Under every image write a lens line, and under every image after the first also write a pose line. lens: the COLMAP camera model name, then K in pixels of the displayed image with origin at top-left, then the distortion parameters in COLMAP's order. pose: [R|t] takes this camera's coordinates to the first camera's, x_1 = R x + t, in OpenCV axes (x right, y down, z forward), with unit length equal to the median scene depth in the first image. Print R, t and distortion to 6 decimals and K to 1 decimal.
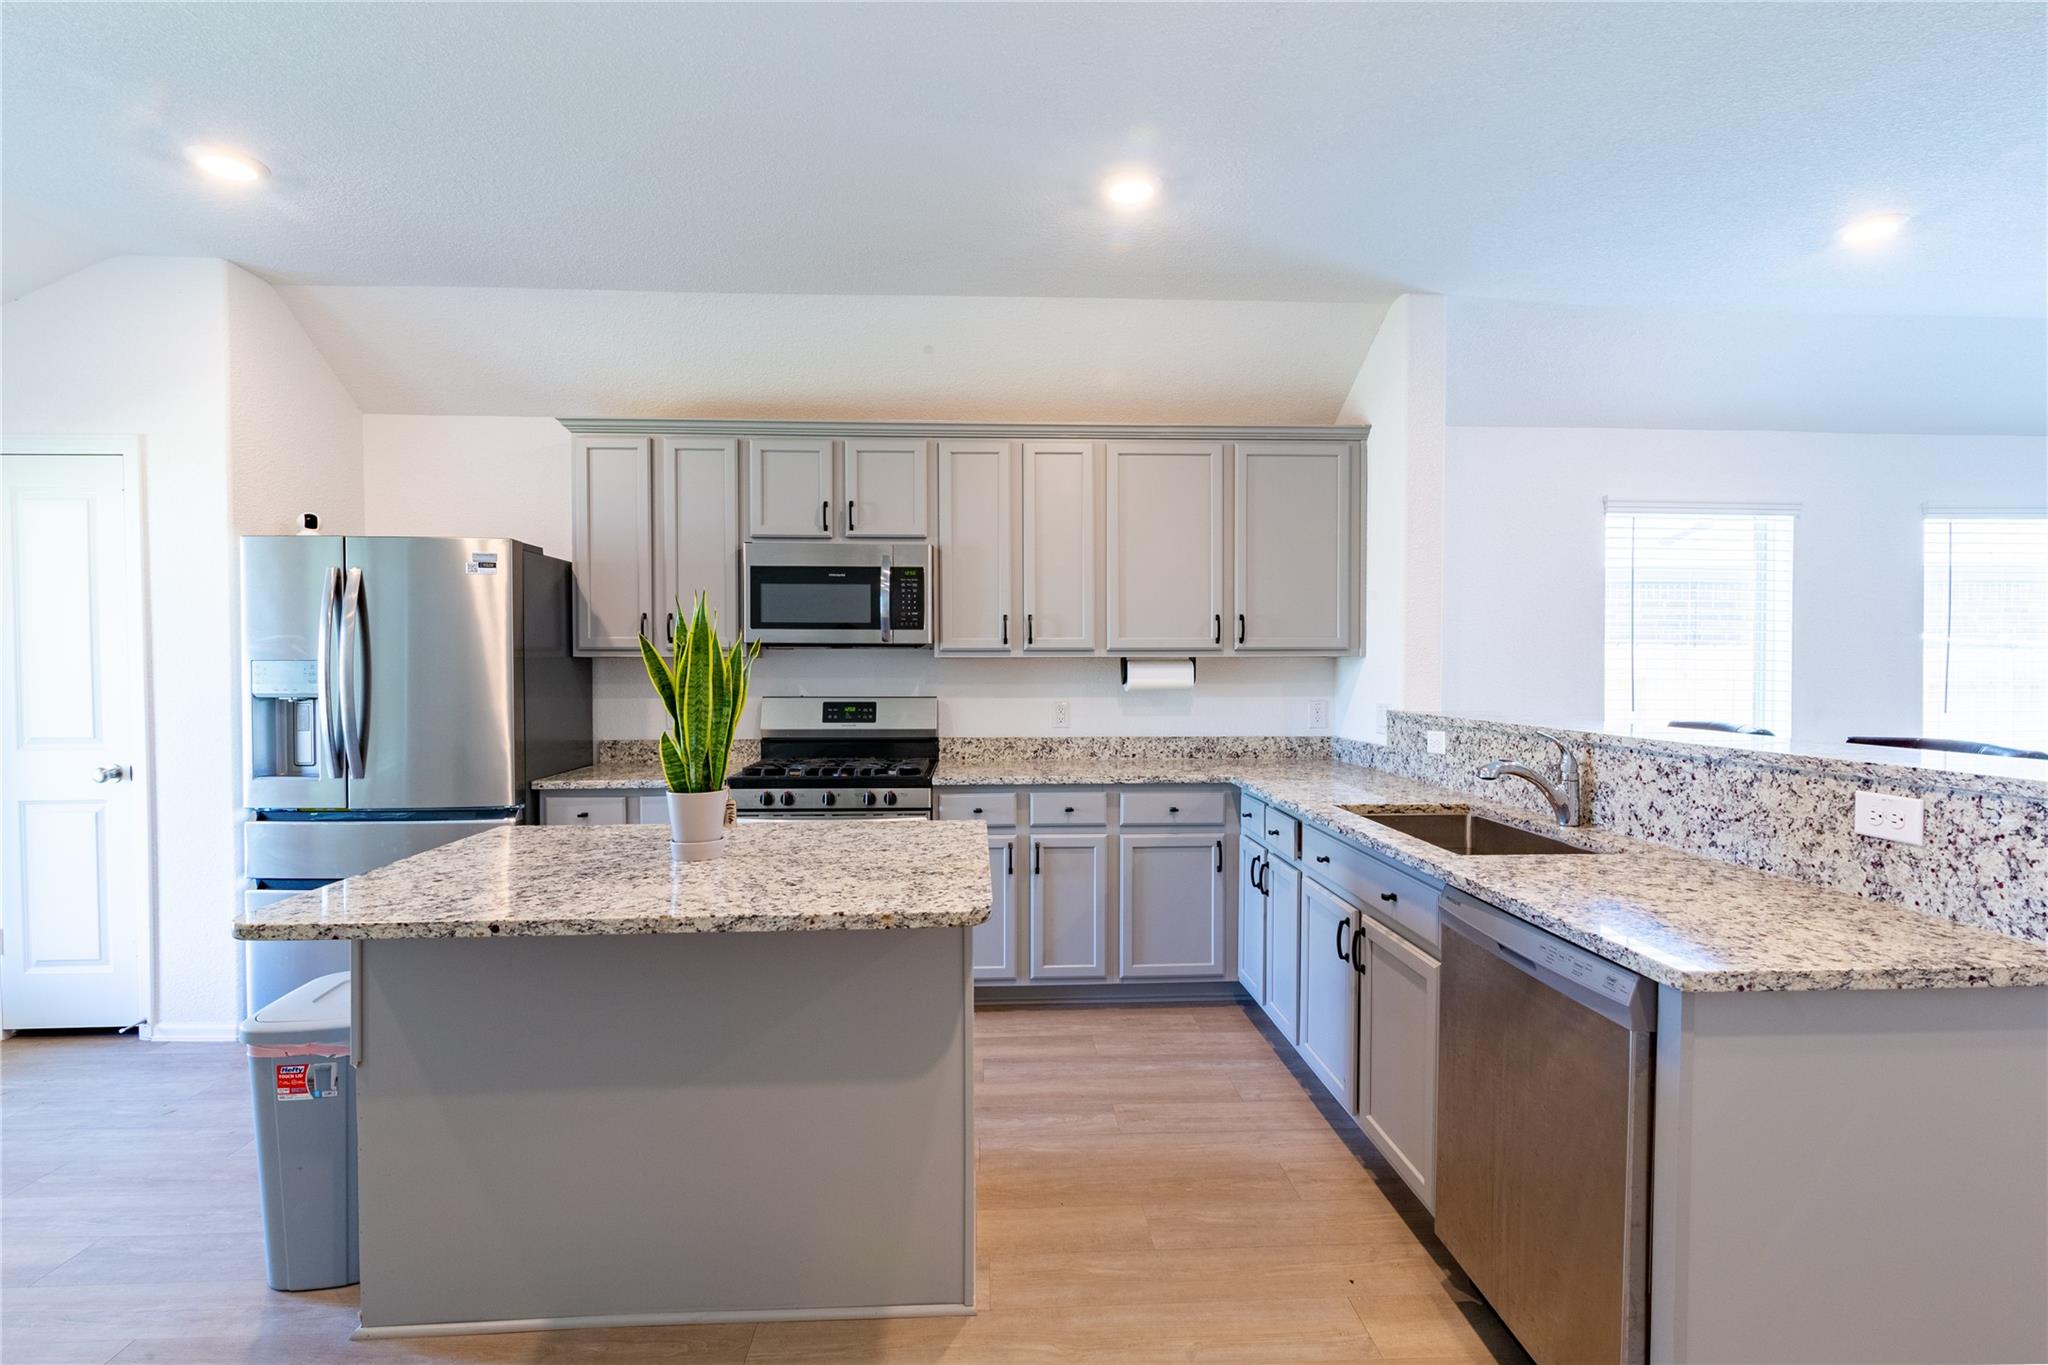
lens RADIAL K [[944.8, 0, 1031.9], [0, 944.8, 685.7], [0, 0, 1]] dist [0.001155, 0.000156]
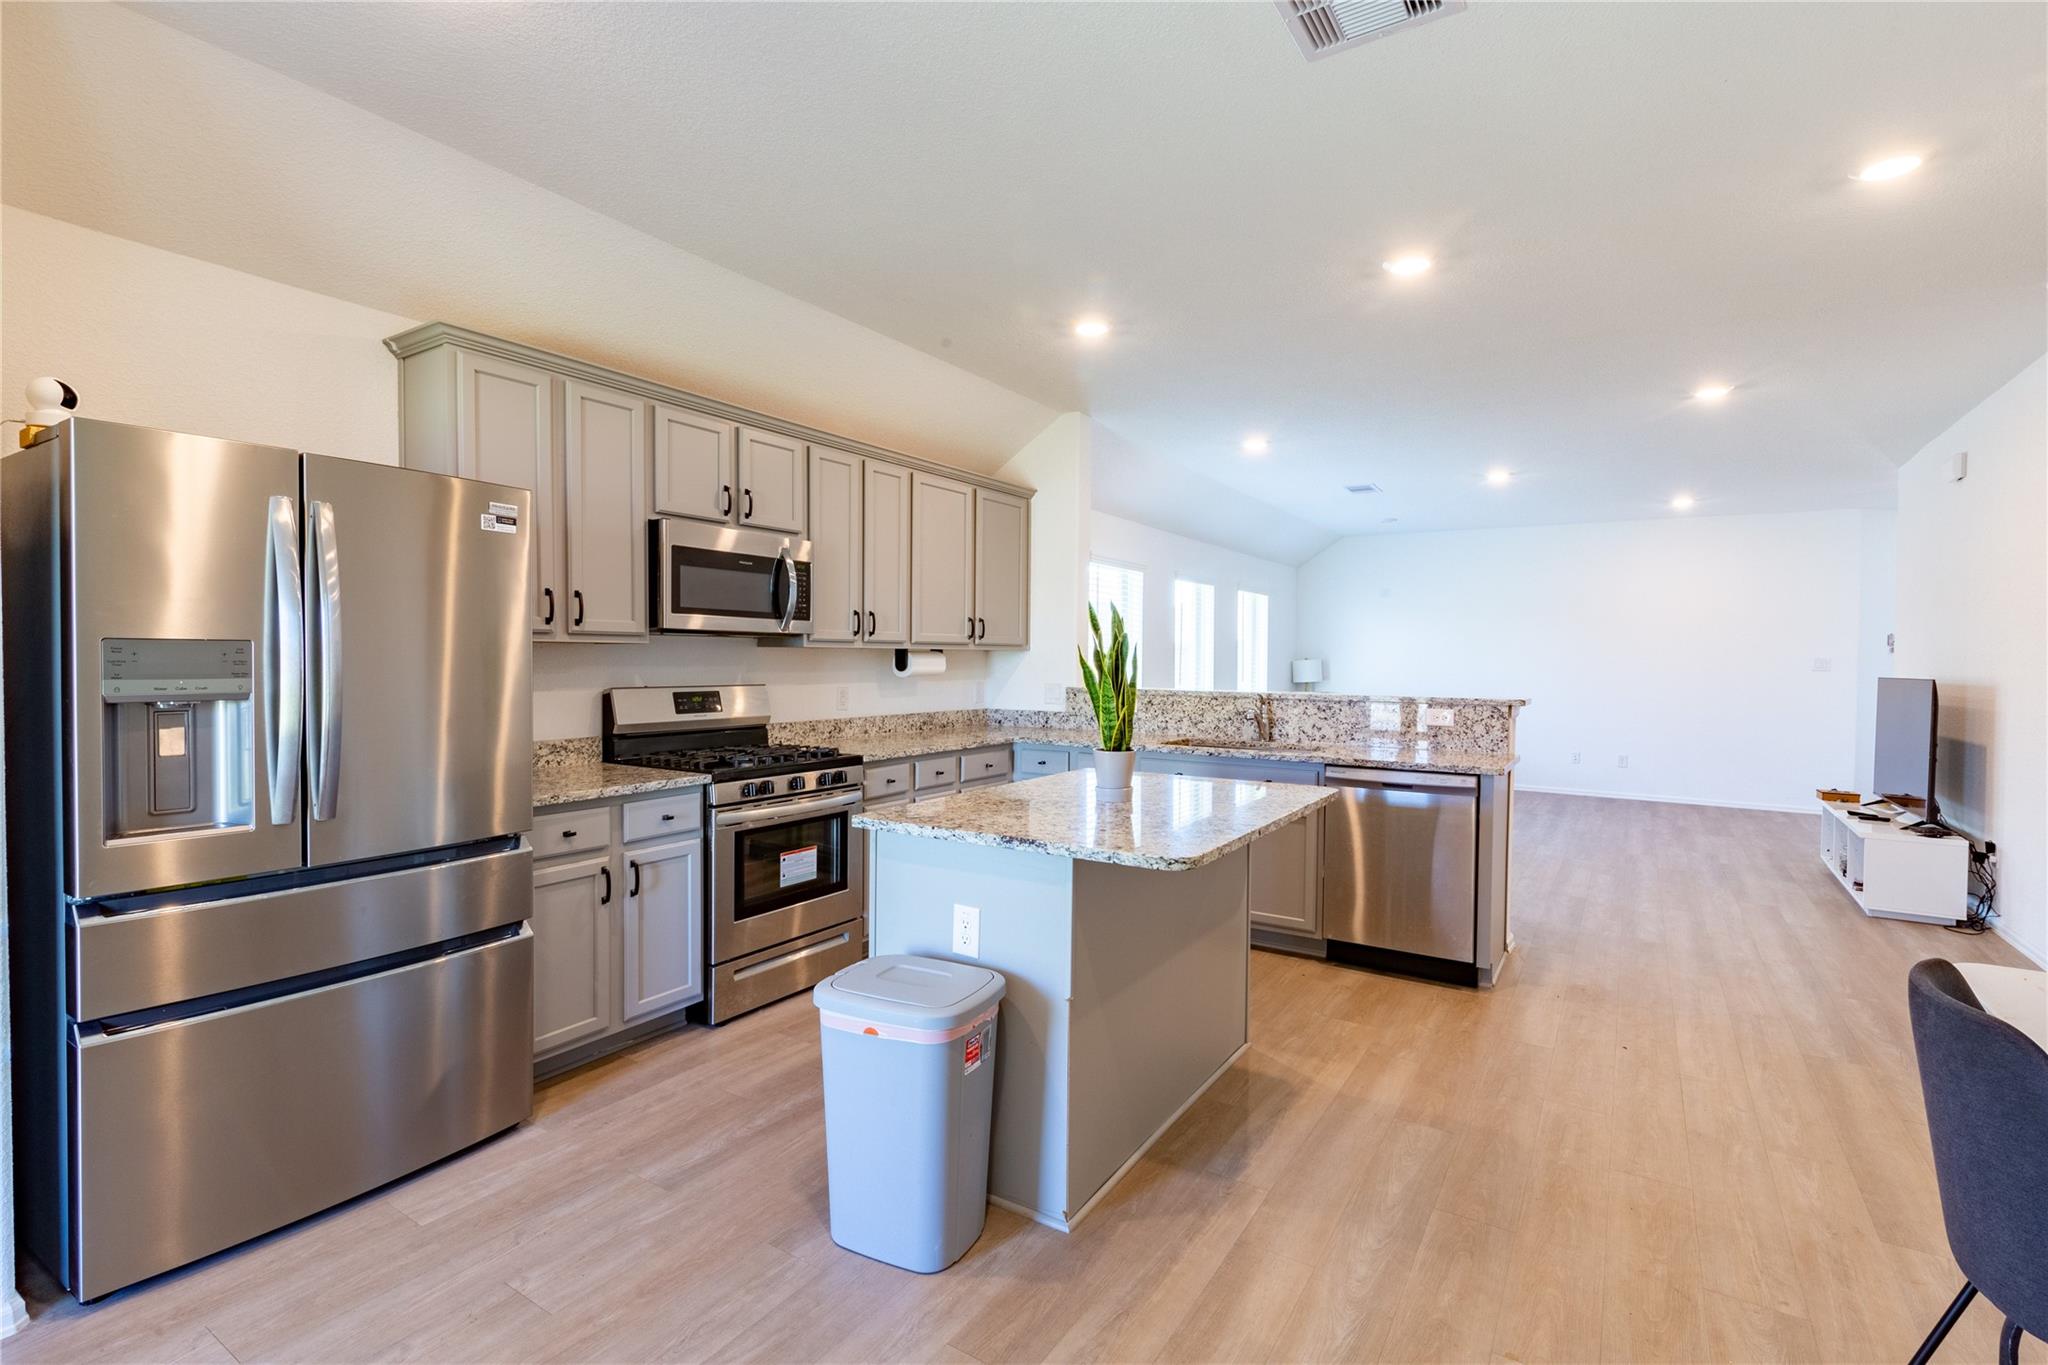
lens RADIAL K [[944.8, 0, 1041.3], [0, 944.8, 677.9], [0, 0, 1]] dist [0.001155, 0.000156]
pose [[0.571627, -0.013545, 0.820402, -0.847899], [0.008400, 0.999908, 0.010657, -0.004347], [-0.820470, 0.000799, 0.571688, 0.179372]]
